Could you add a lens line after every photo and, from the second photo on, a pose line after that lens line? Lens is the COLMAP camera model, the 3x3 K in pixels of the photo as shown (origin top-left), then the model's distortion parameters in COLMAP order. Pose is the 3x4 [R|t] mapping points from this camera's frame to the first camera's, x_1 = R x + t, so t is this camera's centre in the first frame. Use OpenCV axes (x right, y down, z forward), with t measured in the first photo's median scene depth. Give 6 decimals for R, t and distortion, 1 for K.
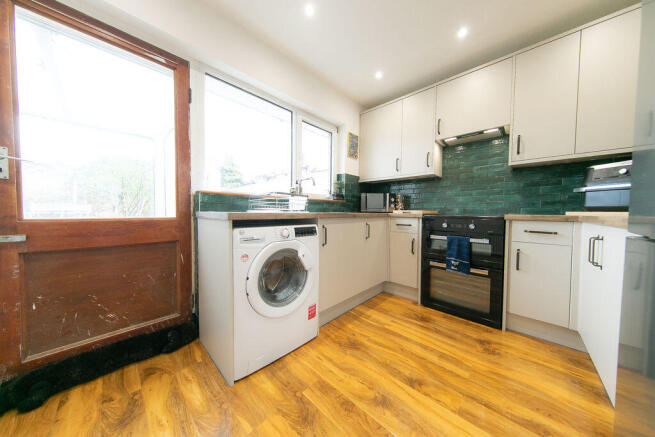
lens RADIAL K [[204.5, 0, 327.9], [0, 204.5, 217.9], [0, 0, 1]] dist [0.003860, -0.000252]
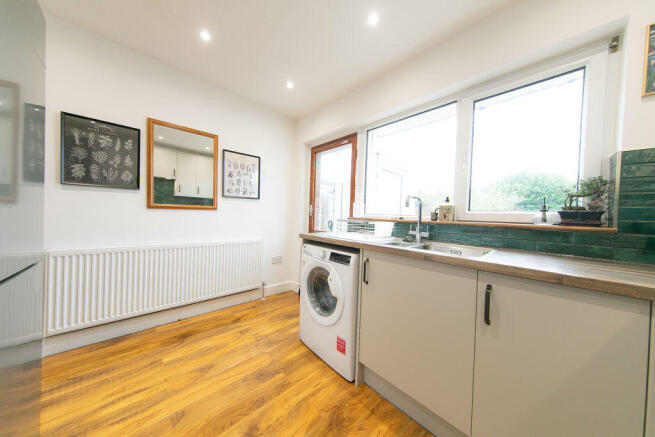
lens RADIAL K [[204.5, 0, 326.7], [0, 204.5, 217.1], [0, 0, 1]] dist [0.003860, -0.000252]
pose [[-0.055432, -0.002438, -0.998459, 0.815787], [-0.067572, 0.997714, 0.001315, -0.120924], [0.996173, 0.067541, -0.055470, 0.887156]]
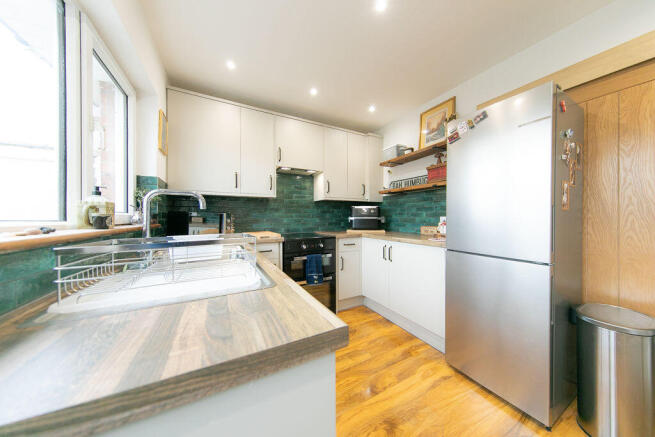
lens RADIAL K [[204.5, 0, 326.8], [0, 204.5, 218.0], [0, 0, 1]] dist [0.003860, -0.000252]
pose [[0.310500, -0.013466, 0.950478, -0.567079], [0.039058, 0.999236, 0.001398, -0.145408], [-0.949771, 0.036690, 0.310789, 0.622500]]
